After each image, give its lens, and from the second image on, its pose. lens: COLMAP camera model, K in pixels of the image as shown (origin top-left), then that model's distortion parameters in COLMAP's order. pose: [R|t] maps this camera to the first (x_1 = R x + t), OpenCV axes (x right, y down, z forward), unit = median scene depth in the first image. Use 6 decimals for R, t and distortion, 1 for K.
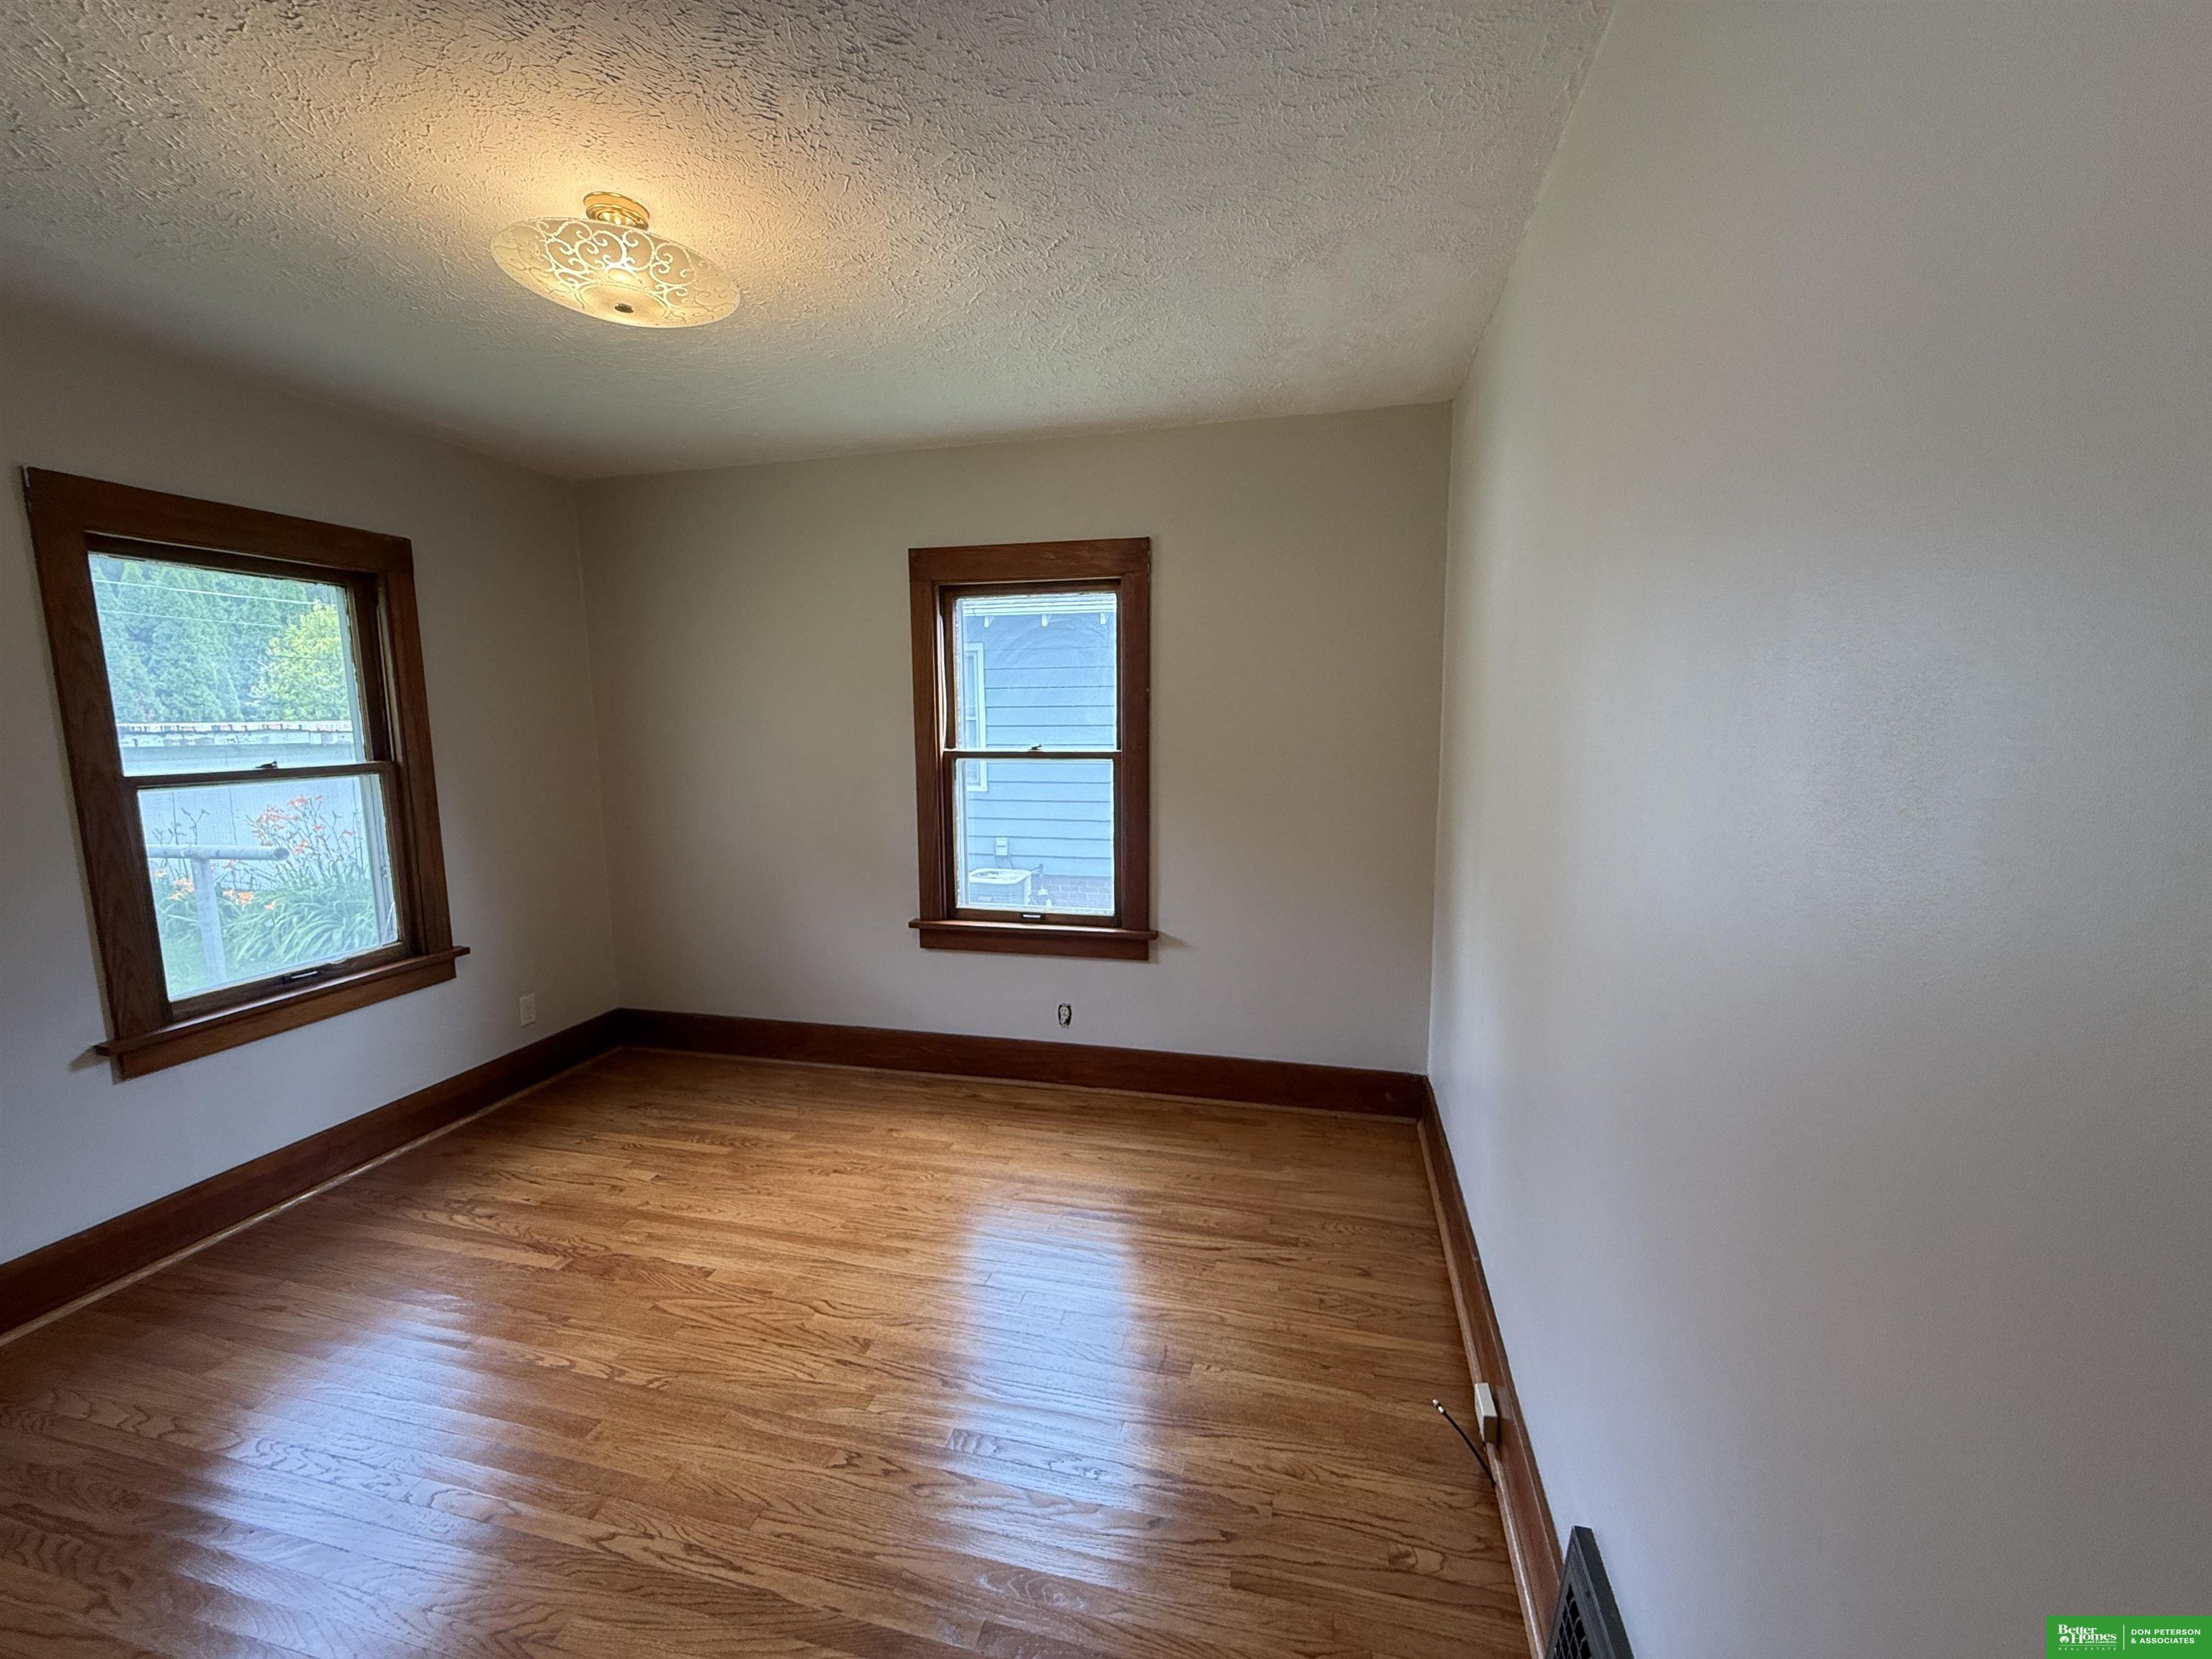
lens RADIAL K [[882.4, 0, 1112.1], [0, 882.4, 829.5], [0, 0, 1]] dist [0.000603, -0.000092]
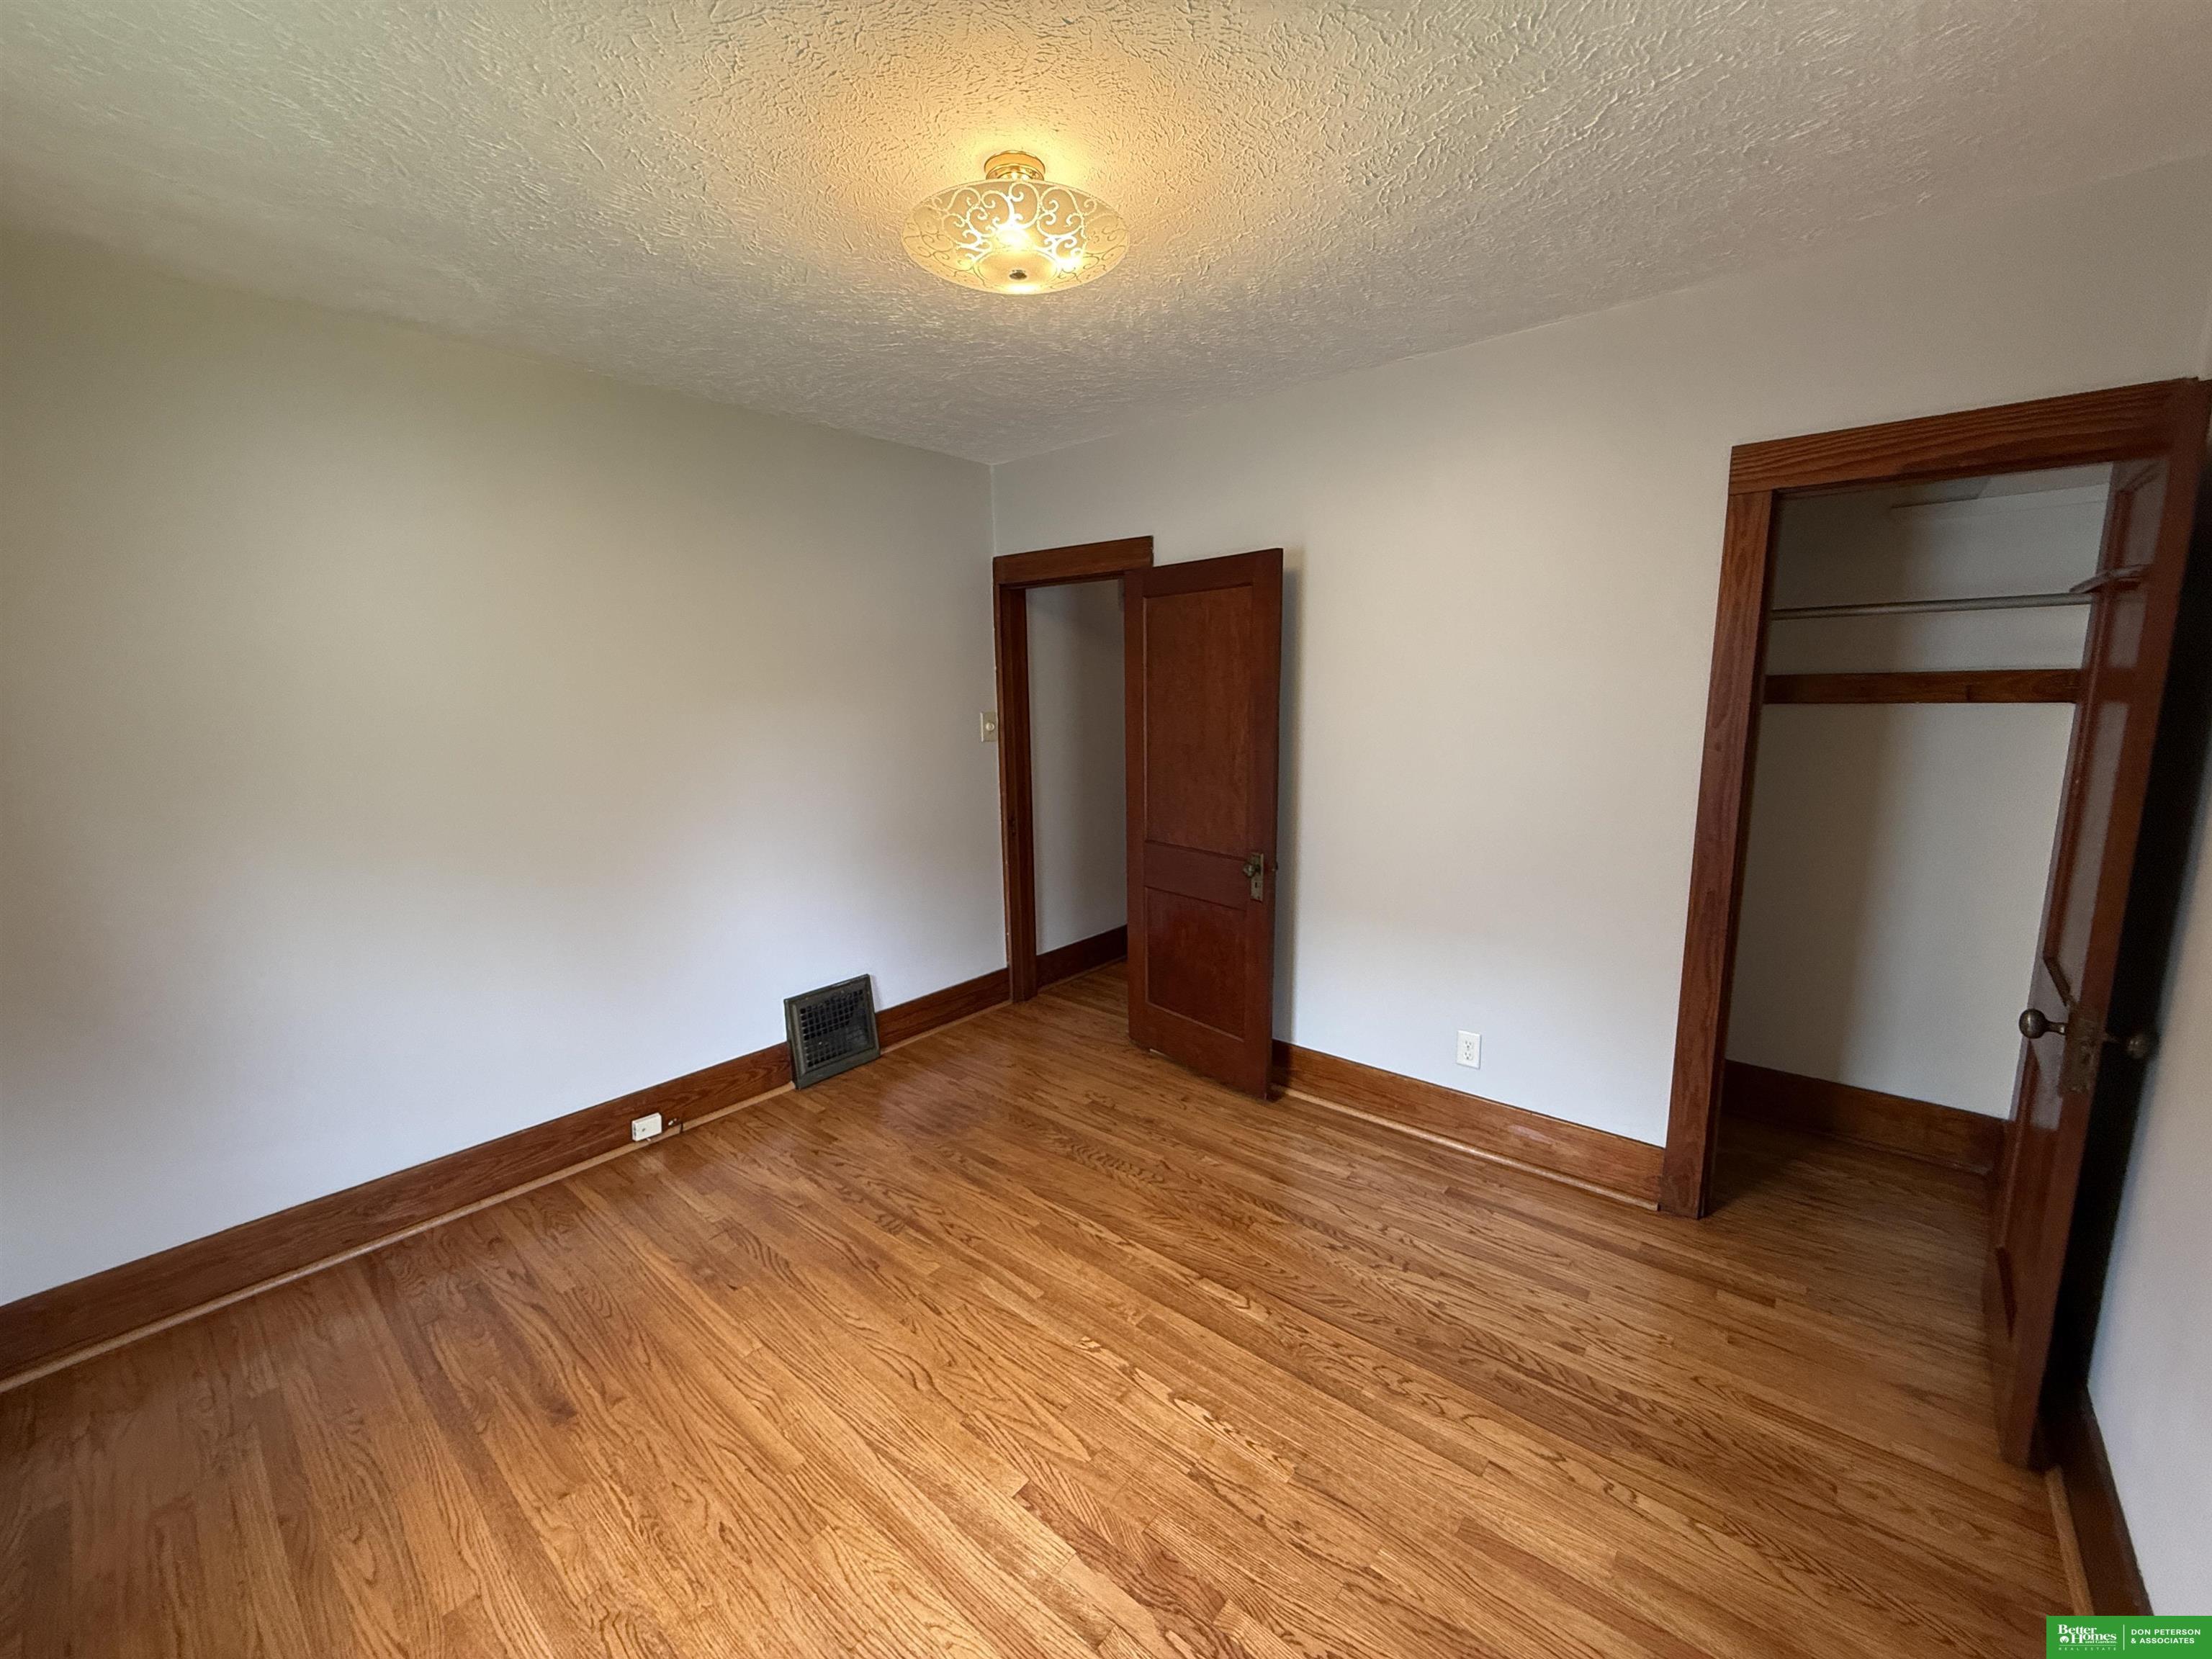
lens RADIAL K [[882.4, 0, 1098.2], [0, 882.4, 825.9], [0, 0, 1]] dist [0.000603, -0.000092]
pose [[-0.887605, -0.048925, 0.458000, -0.796583], [0.085643, 0.959474, 0.268469, -0.189993], [-0.452574, 0.277519, -0.847443, 1.405860]]
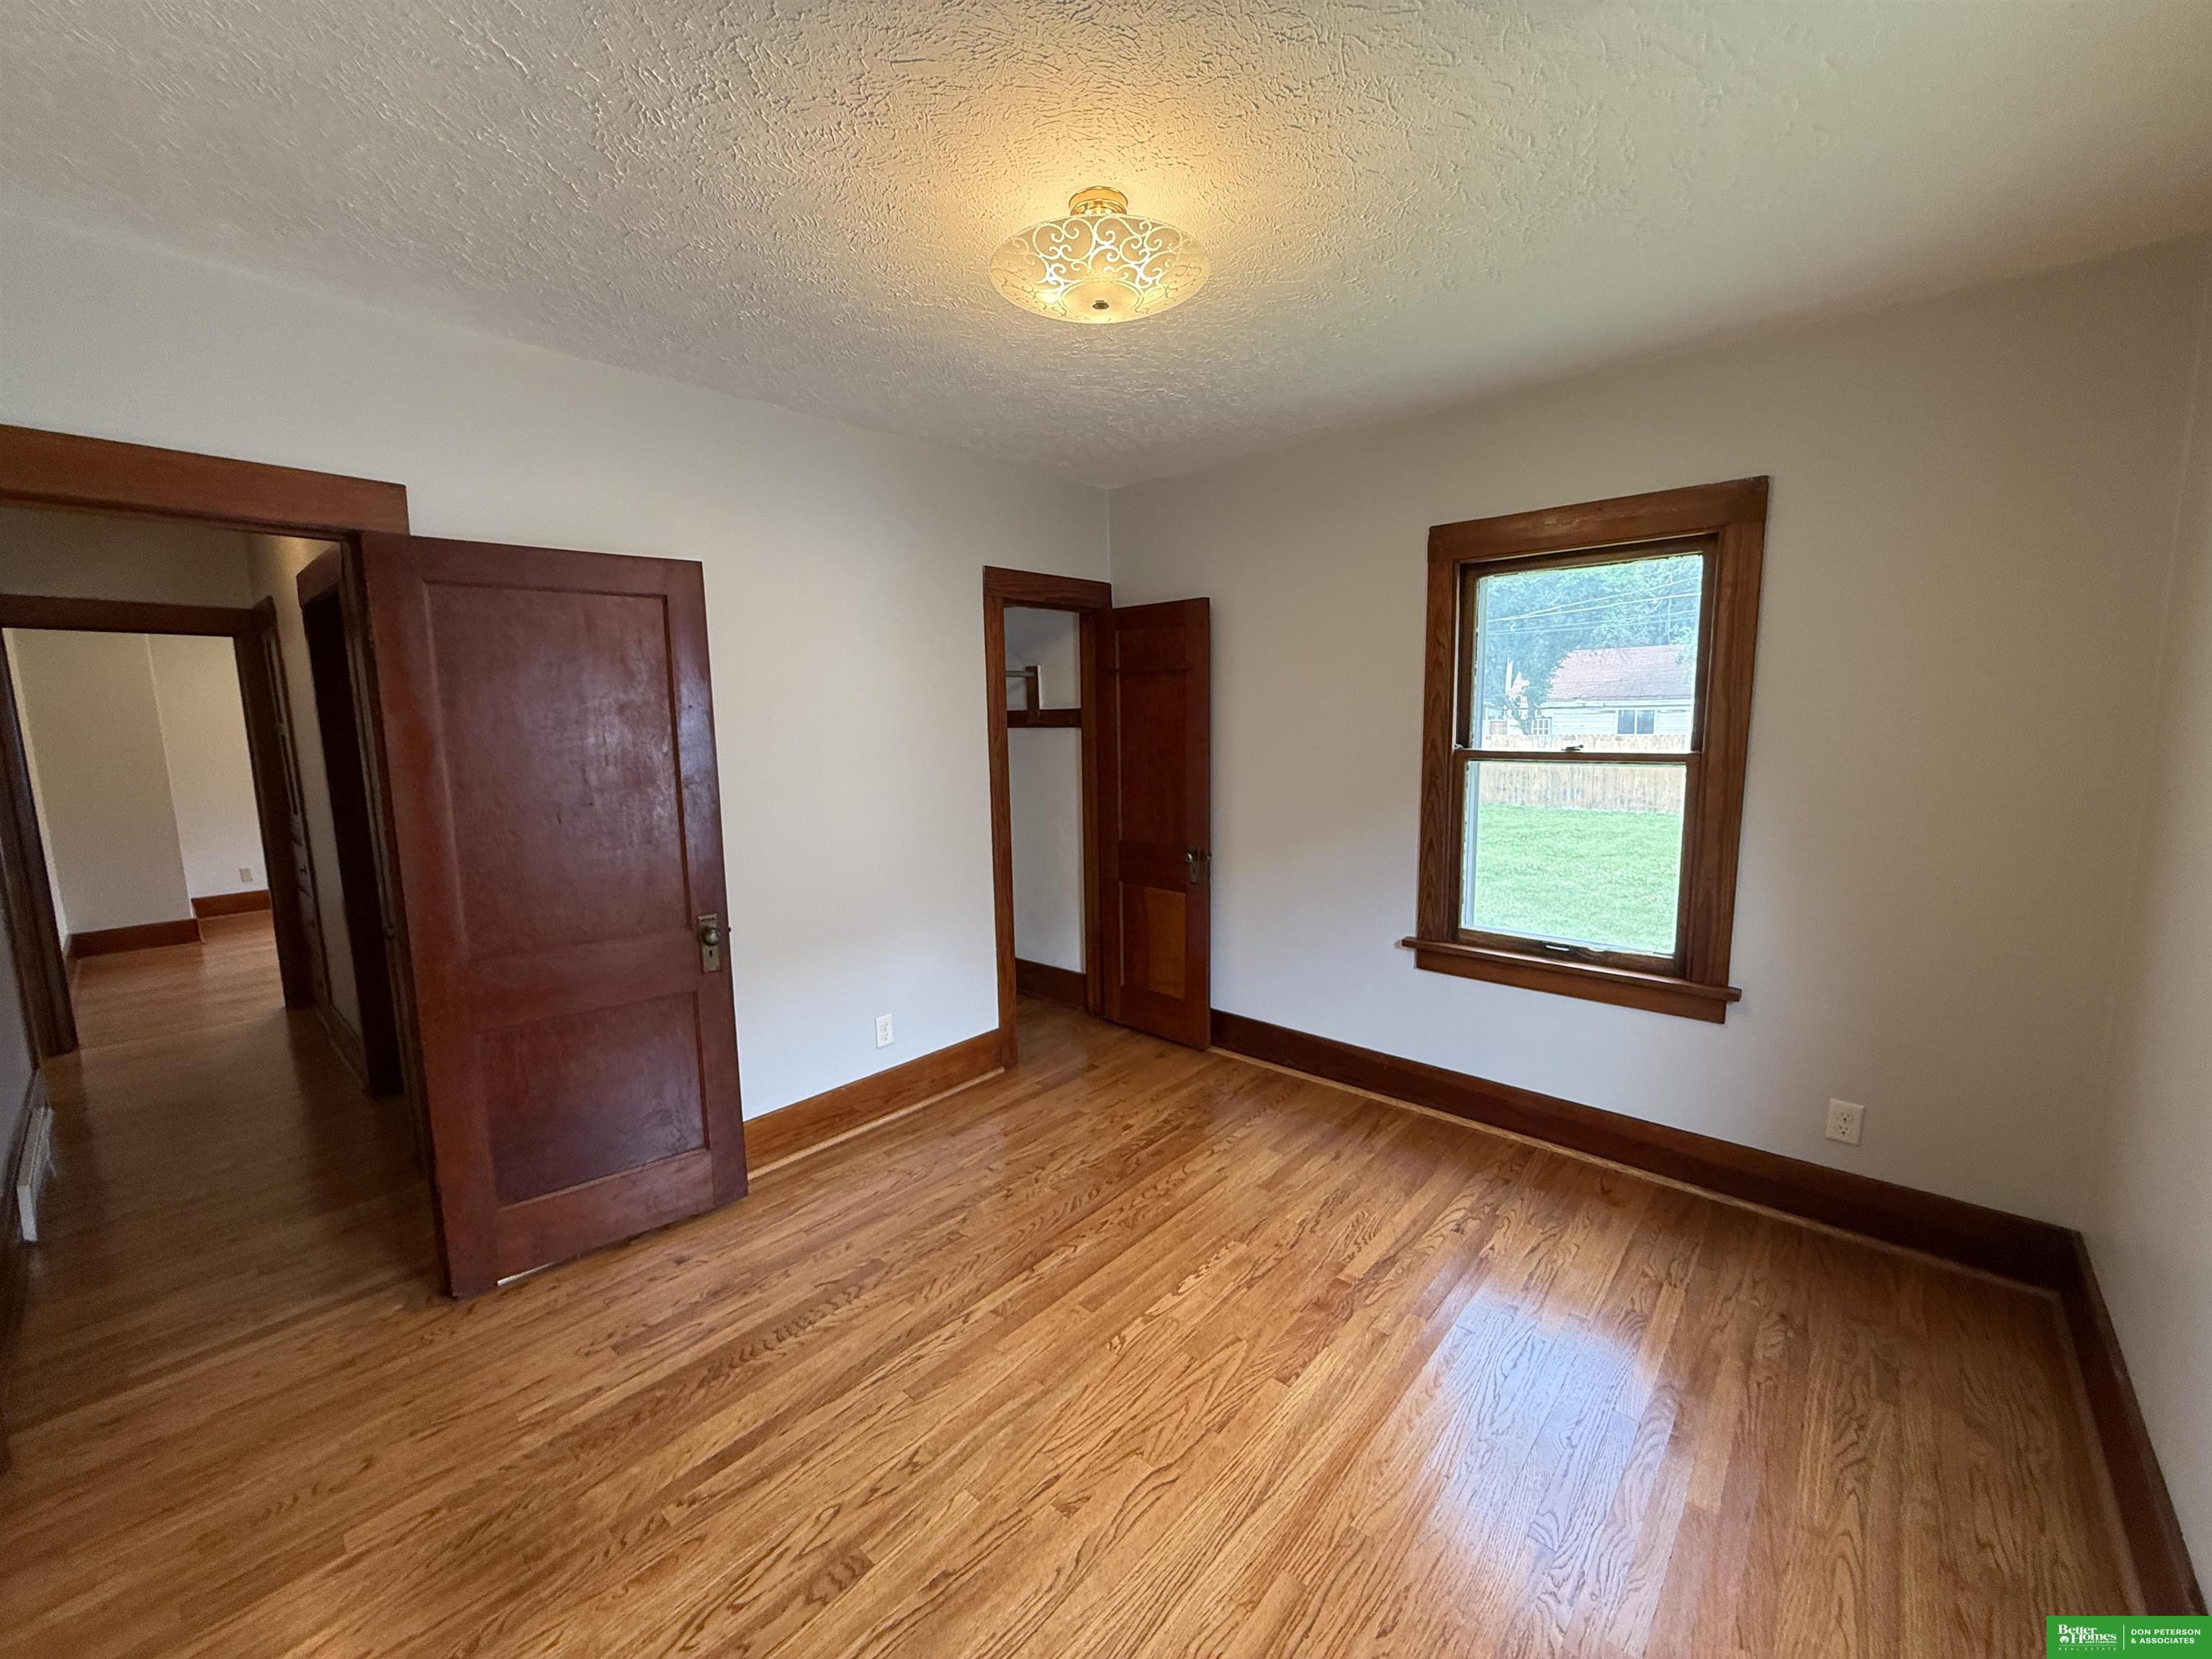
lens RADIAL K [[882.4, 0, 1101.7], [0, 882.4, 833.3], [0, 0, 1]] dist [0.000603, -0.000092]
pose [[-0.477646, 0.140105, -0.867309, 0.275563], [-0.091782, 0.973843, 0.207861, -0.158570], [0.873745, 0.178887, -0.452293, 1.121476]]
